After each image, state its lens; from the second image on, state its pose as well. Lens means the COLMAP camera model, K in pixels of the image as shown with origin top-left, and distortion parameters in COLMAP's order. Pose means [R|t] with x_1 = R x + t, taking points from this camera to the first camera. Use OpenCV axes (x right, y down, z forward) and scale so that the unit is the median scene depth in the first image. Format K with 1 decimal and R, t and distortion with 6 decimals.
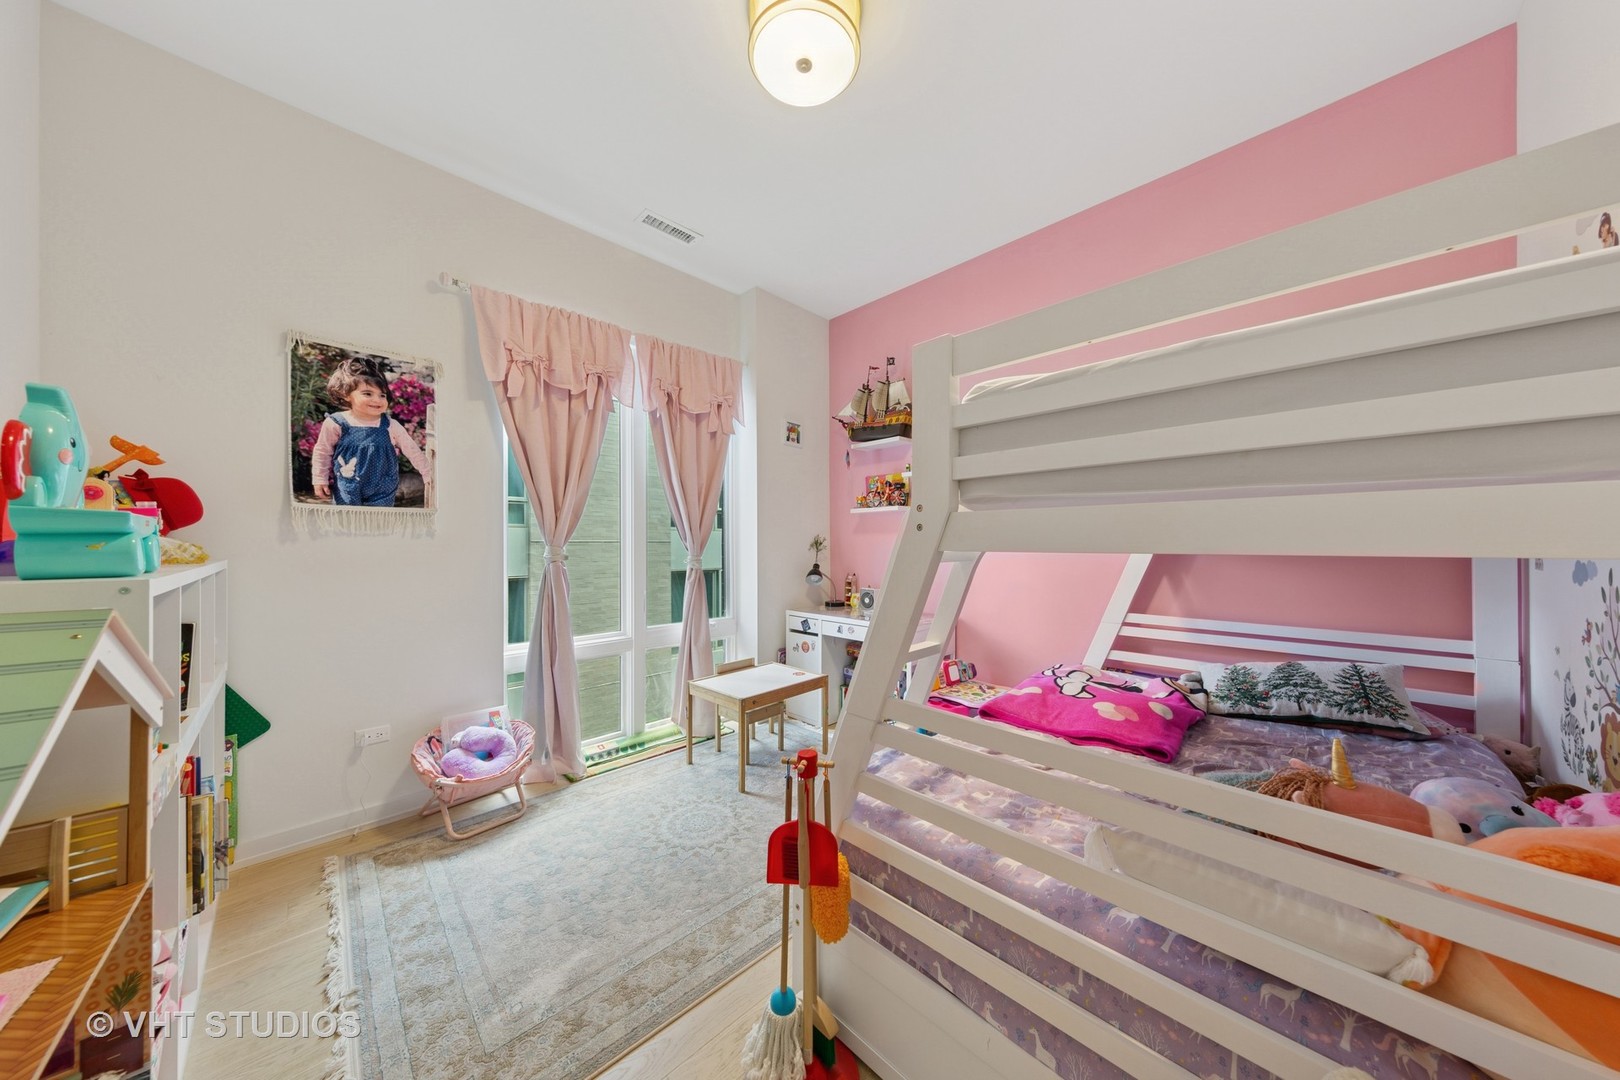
lens RADIAL K [[515.1, 0, 810.0], [0, 515.1, 540.0], [0, 0, 1]] dist [0.005981, -0.000058]
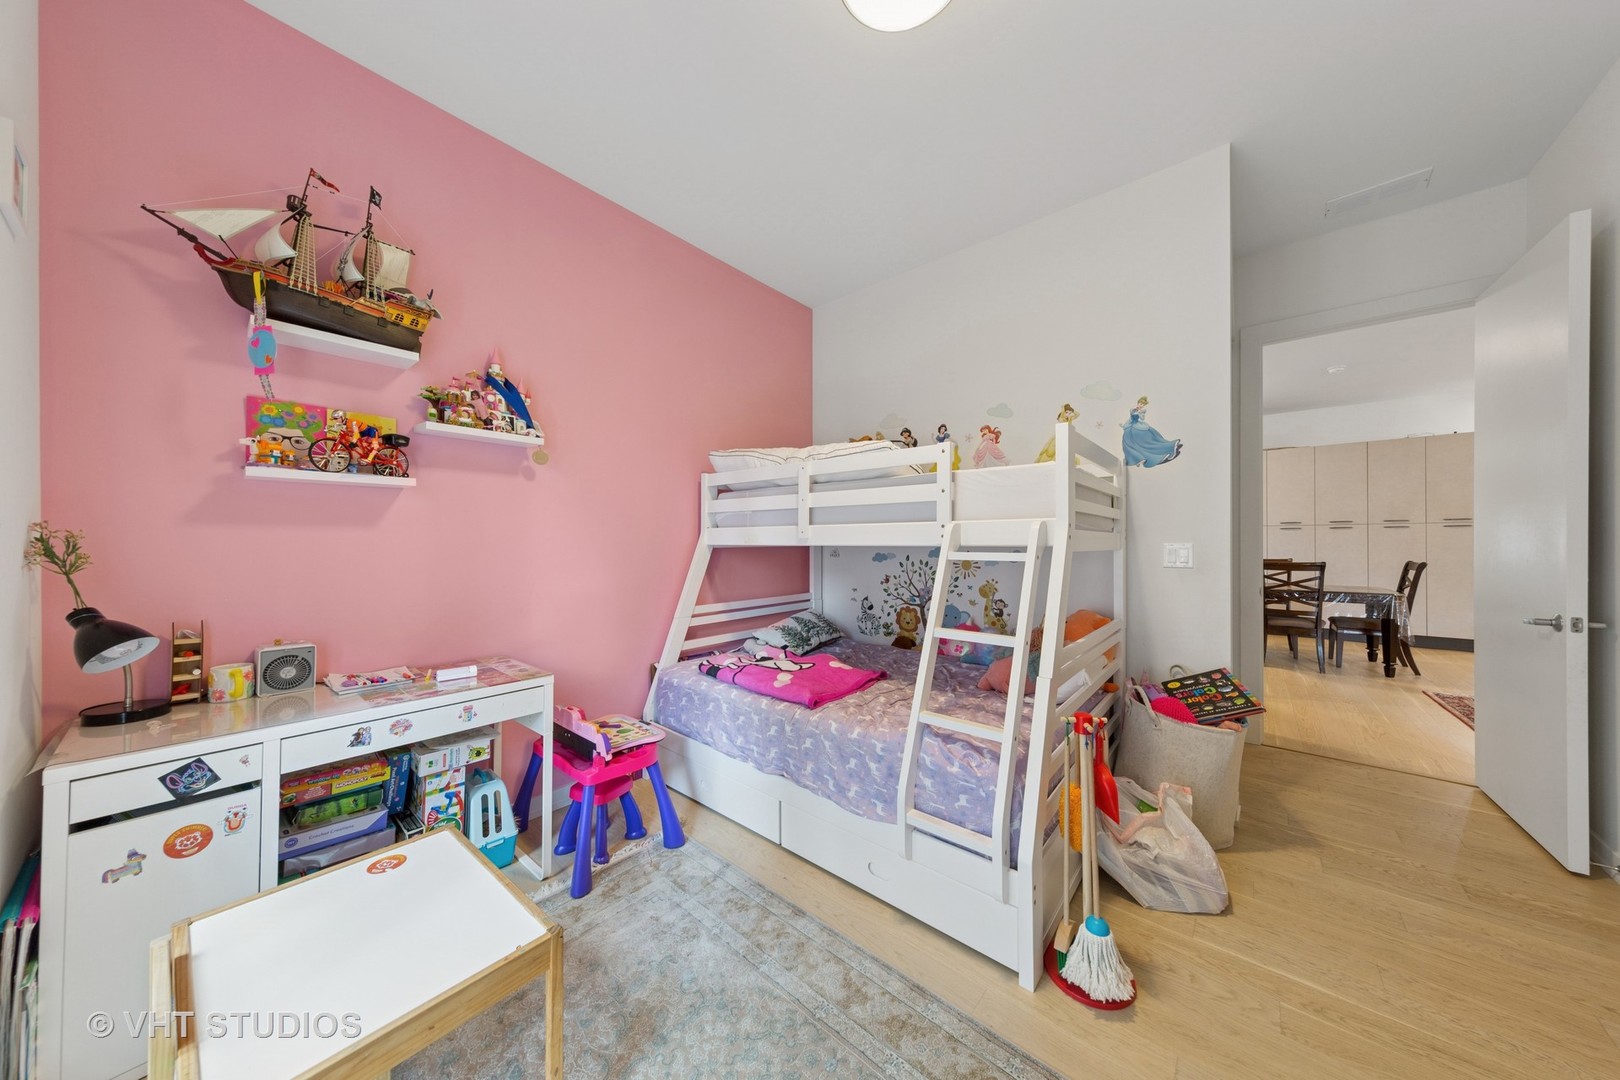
lens RADIAL K [[515.1, 0, 810.0], [0, 515.1, 540.0], [0, 0, 1]] dist [0.005981, -0.000058]
pose [[-0.091269, 0.010877, 0.995767, -0.407418], [-0.005394, 0.999920, -0.011417, 0.003535], [-0.995812, -0.006413, -0.091203, 0.613644]]
